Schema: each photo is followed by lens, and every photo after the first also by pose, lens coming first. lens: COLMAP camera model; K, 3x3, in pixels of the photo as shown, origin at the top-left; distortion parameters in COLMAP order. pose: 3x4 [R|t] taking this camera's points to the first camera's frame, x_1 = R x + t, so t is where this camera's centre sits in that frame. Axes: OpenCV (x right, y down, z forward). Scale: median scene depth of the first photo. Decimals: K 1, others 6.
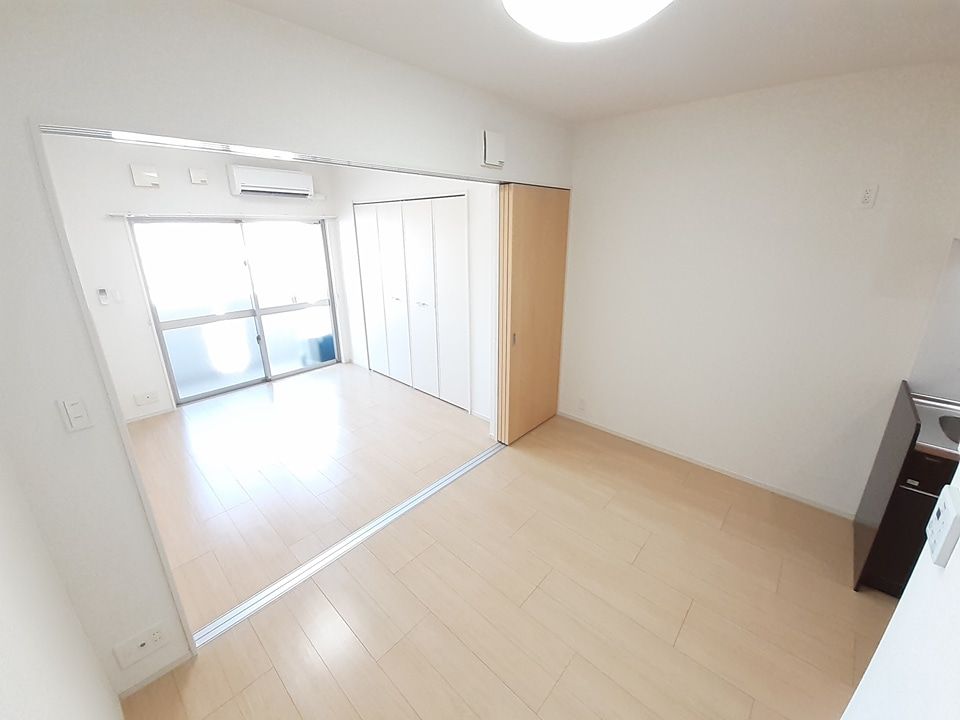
lens RADIAL K [[380.8, 0, 480.7], [0, 380.8, 343.4], [0, 0, 1]] dist [0.022944, -0.017364]
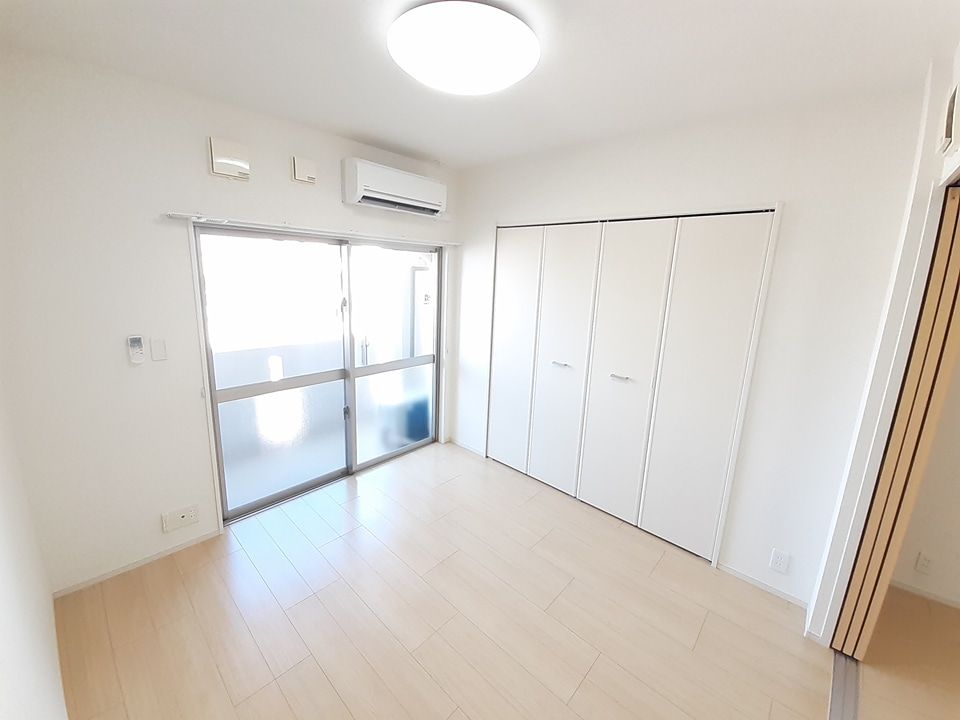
lens RADIAL K [[380.8, 0, 480.7], [0, 380.8, 343.4], [0, 0, 1]] dist [0.022944, -0.017364]
pose [[0.998894, 0.046482, 0.007016, -0.355314], [-0.045470, 0.993247, -0.106736, -0.071847], [-0.011930, 0.106299, 0.994263, 0.314874]]
